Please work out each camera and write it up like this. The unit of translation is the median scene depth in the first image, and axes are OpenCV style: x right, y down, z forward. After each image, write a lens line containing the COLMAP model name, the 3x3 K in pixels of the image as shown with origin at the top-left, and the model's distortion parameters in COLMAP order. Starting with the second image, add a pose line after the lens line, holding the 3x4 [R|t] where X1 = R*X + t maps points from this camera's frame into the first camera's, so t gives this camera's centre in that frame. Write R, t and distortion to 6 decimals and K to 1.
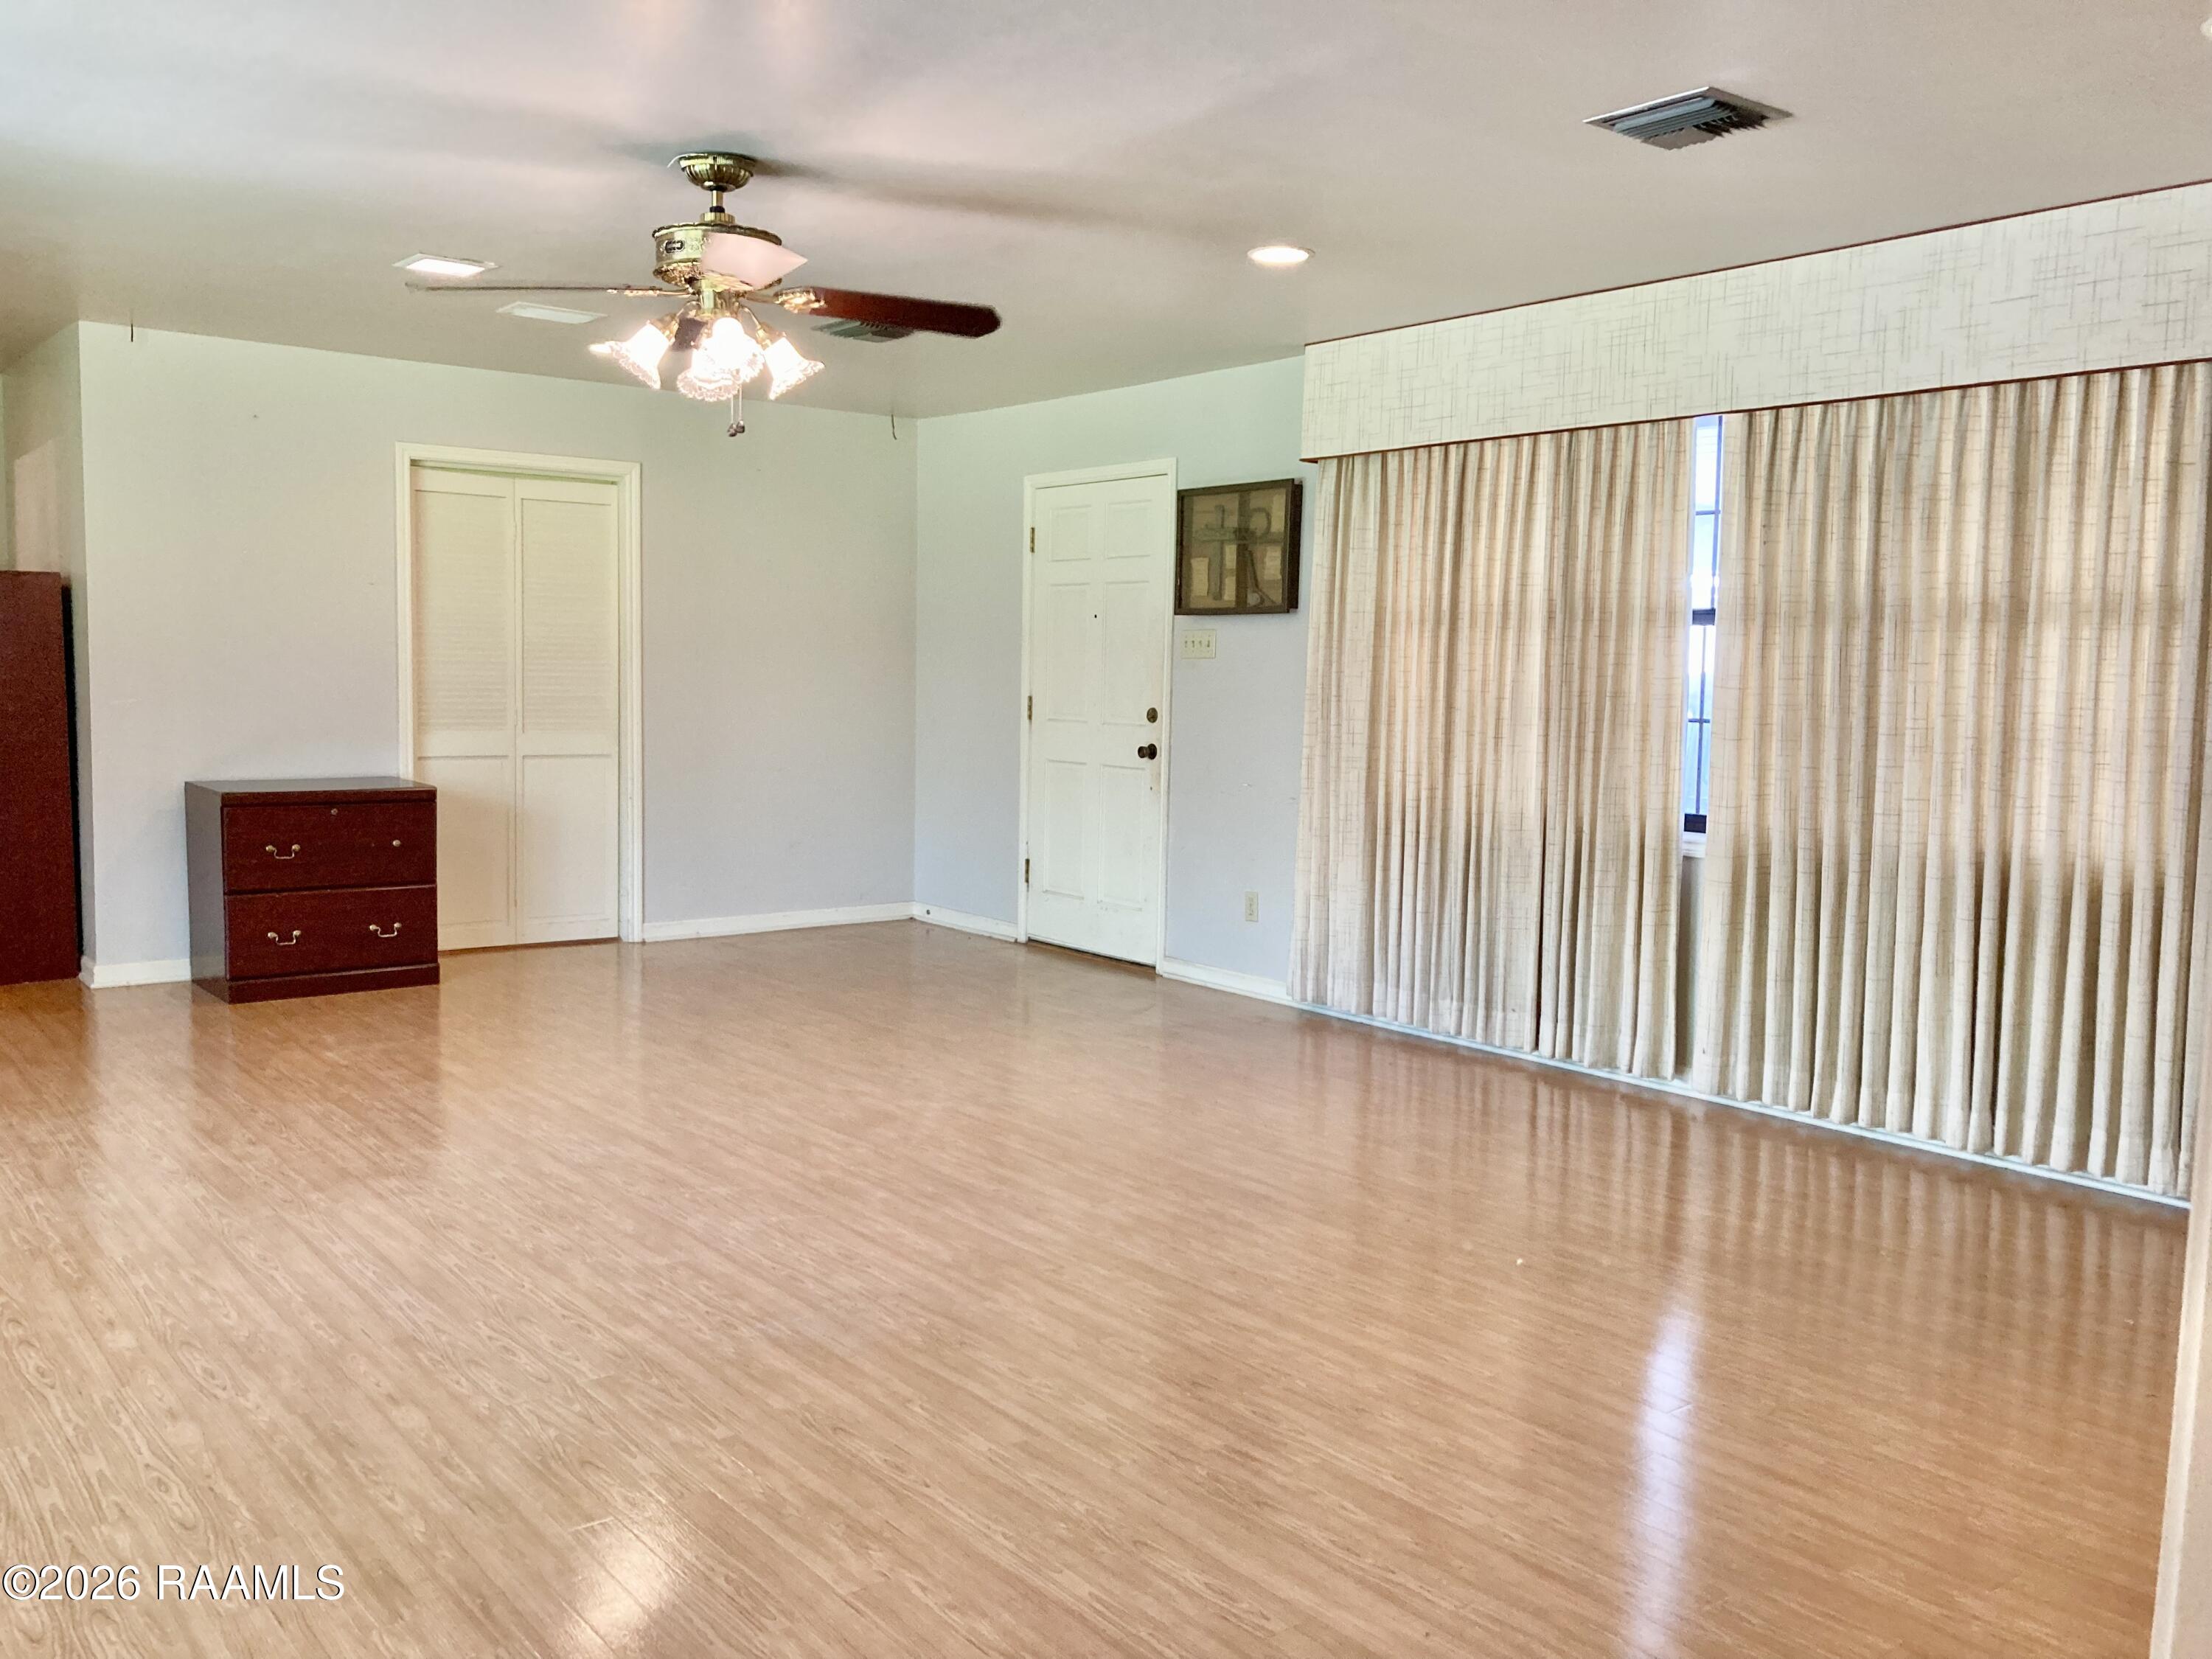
lens RADIAL K [[1756.1, 0, 1096.4], [0, 1756.1, 819.2], [0, 0, 1]] dist [0.137367, -0.392032]
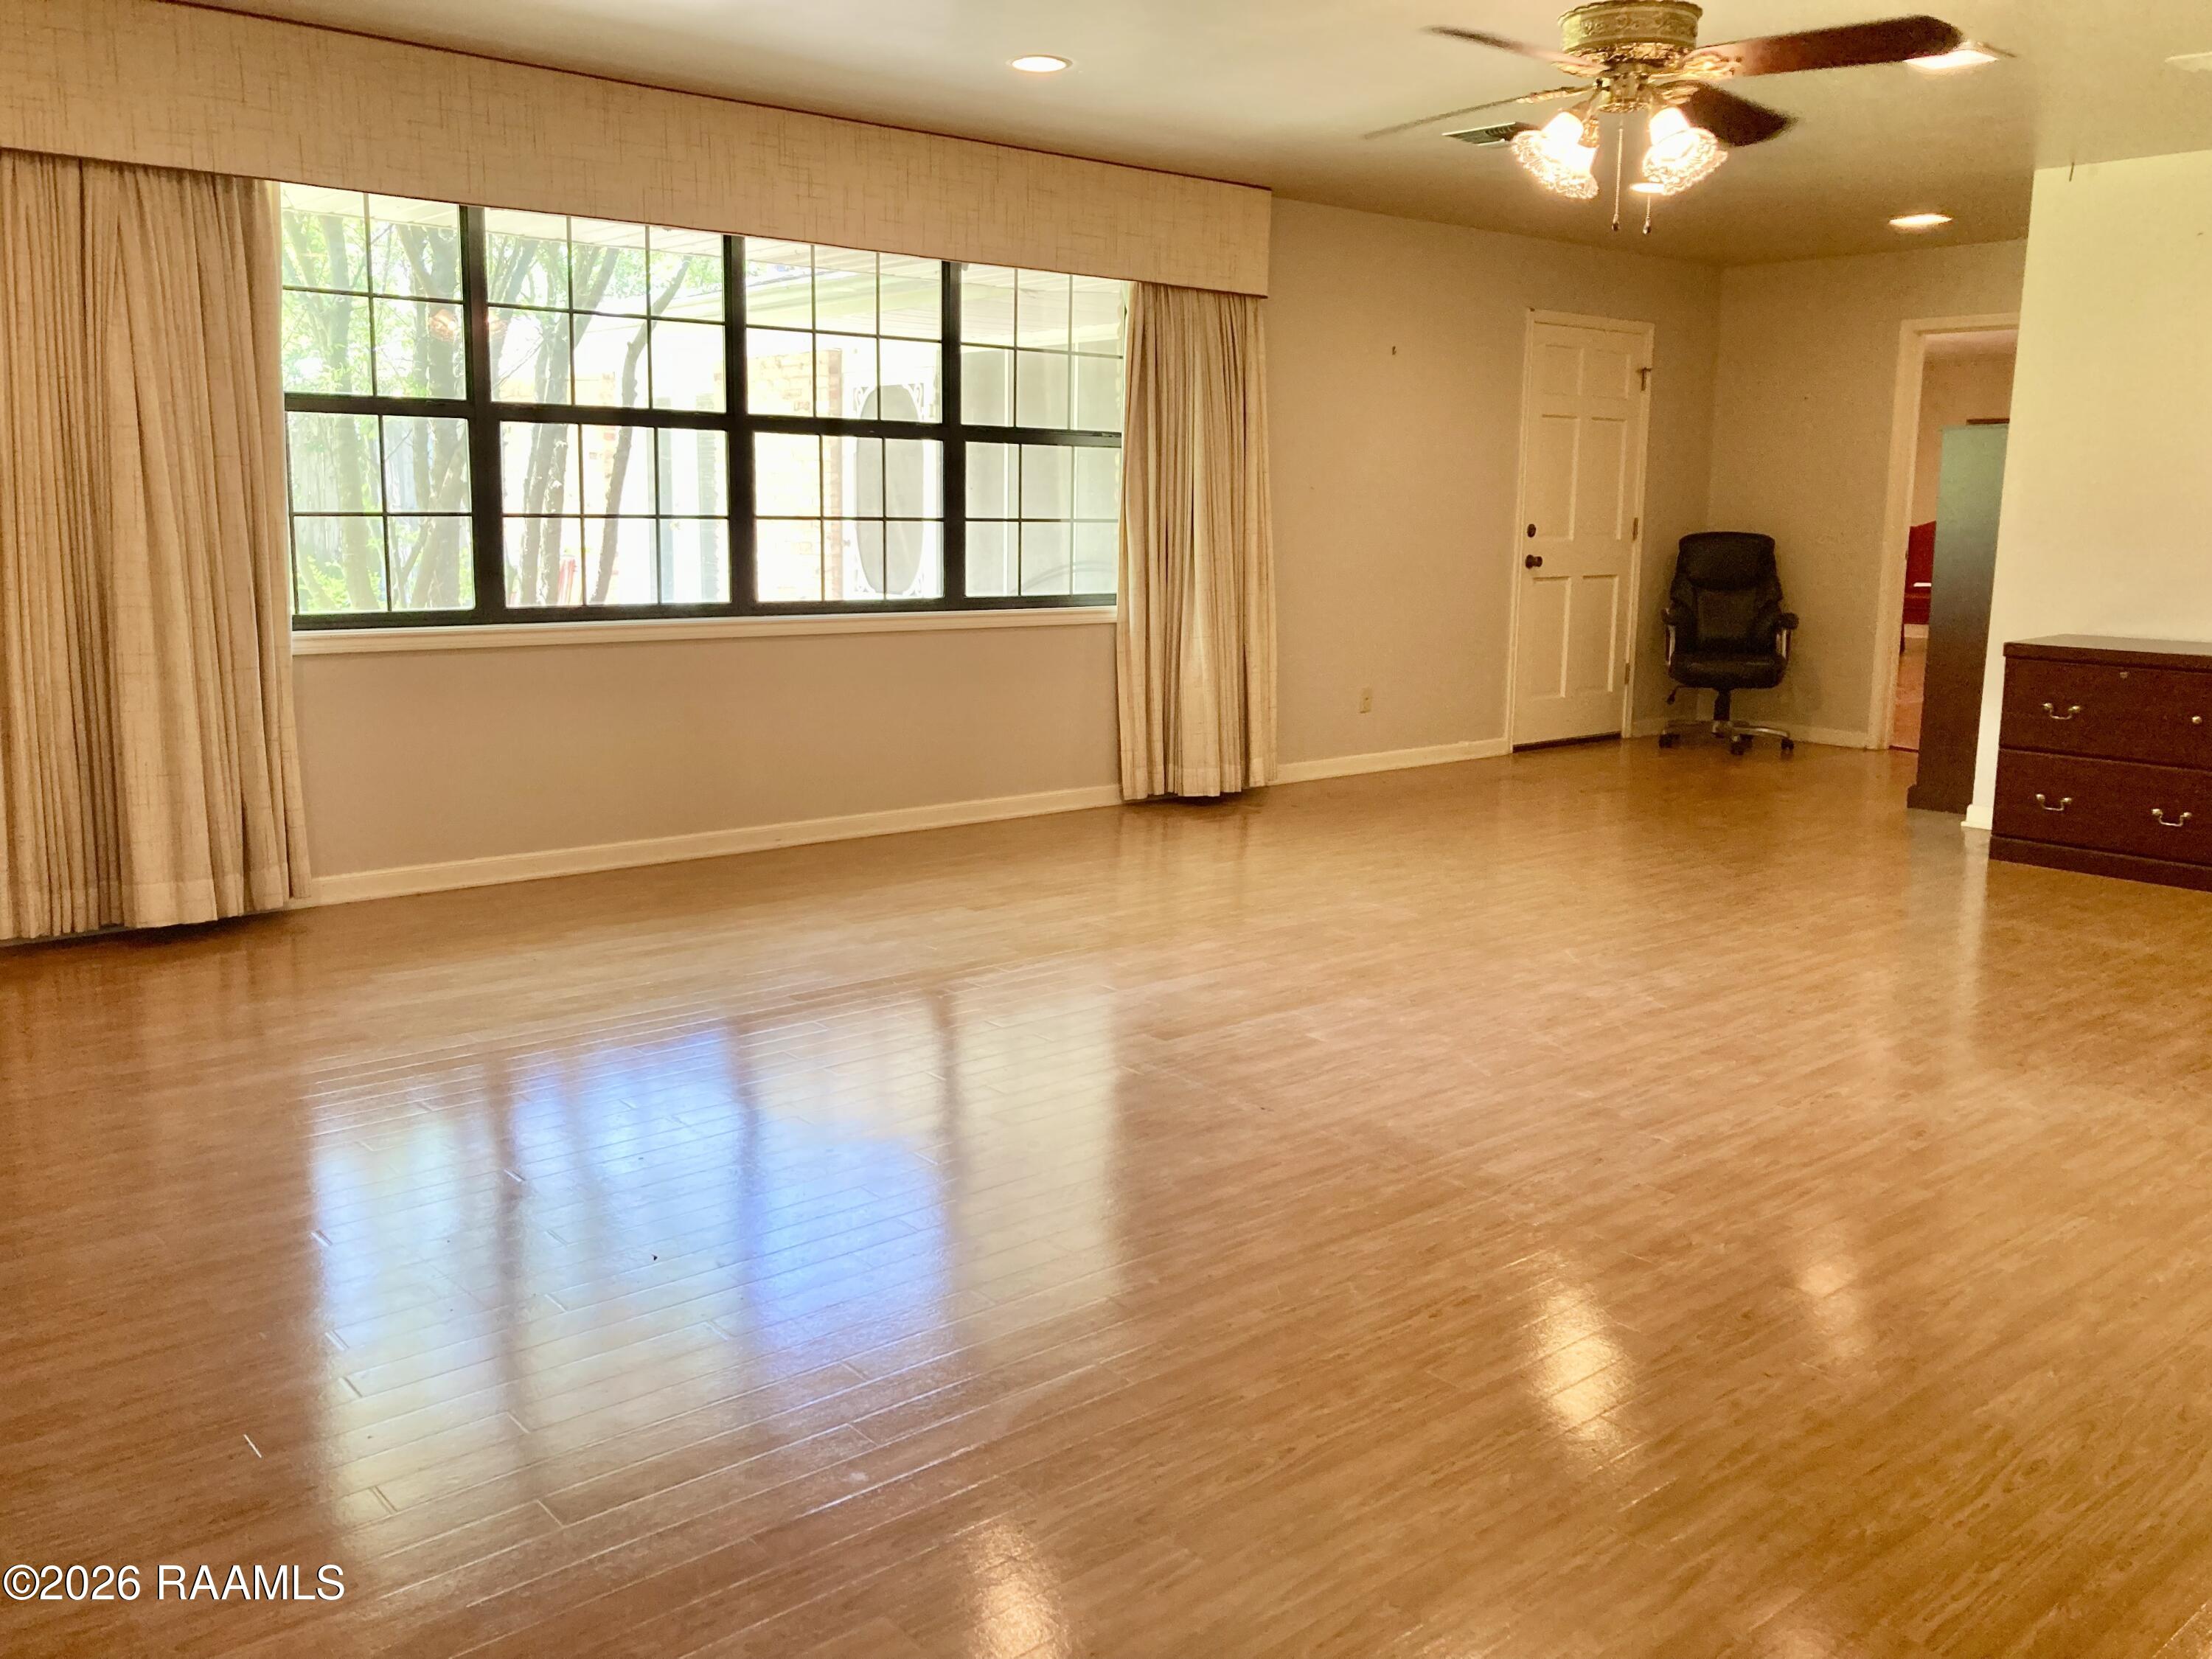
lens RADIAL K [[1777.7, 0, 1061.6], [0, 1777.7, 819.9], [0, 0, 1]] dist [0.015819, -0.038505]
pose [[0.049834, 0.164131, -0.985179, 0.744175], [-0.097311, 0.982509, 0.158764, -0.038536], [0.994006, 0.087957, 0.064934, 0.696303]]
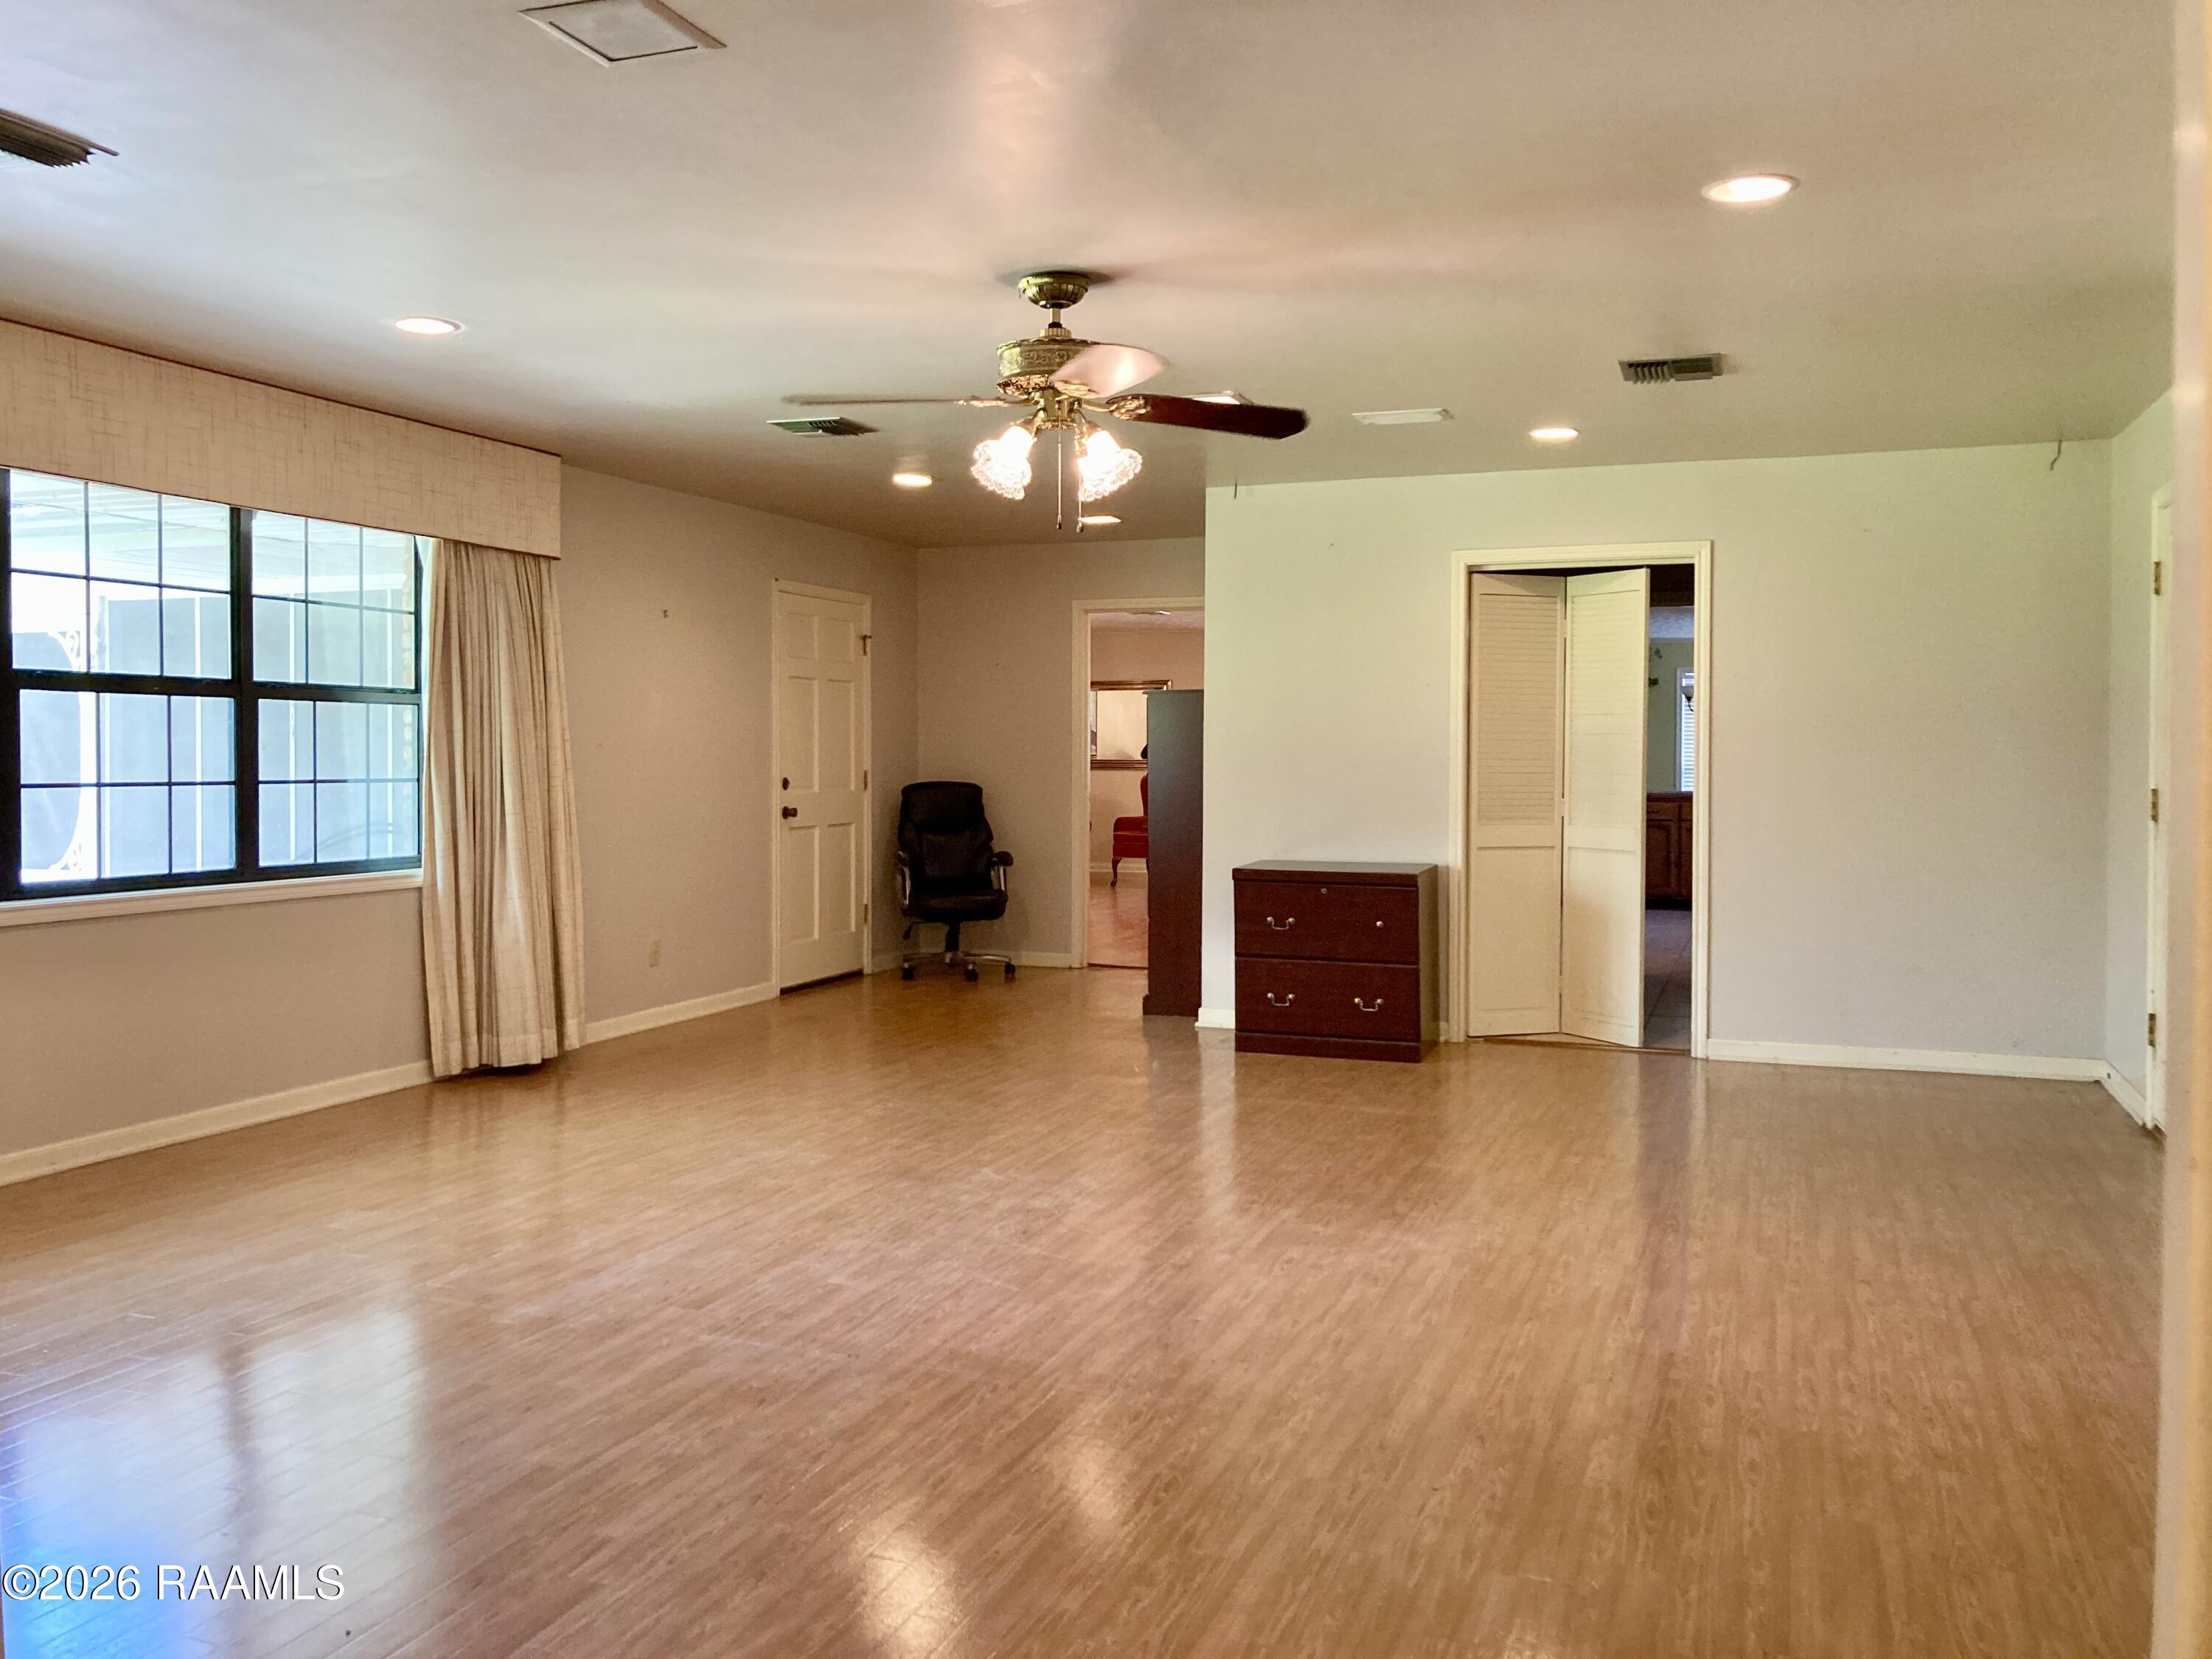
lens RADIAL K [[1792.3, 0, 1084.2], [0, 1792.3, 763.1], [0, 0, 1]] dist [0.056717, -0.123603]
pose [[0.539839, -0.010178, -0.841707, 0.725261], [-0.066662, 0.996270, -0.054801, -0.020340], [0.839124, 0.085694, 0.537147, 0.455170]]
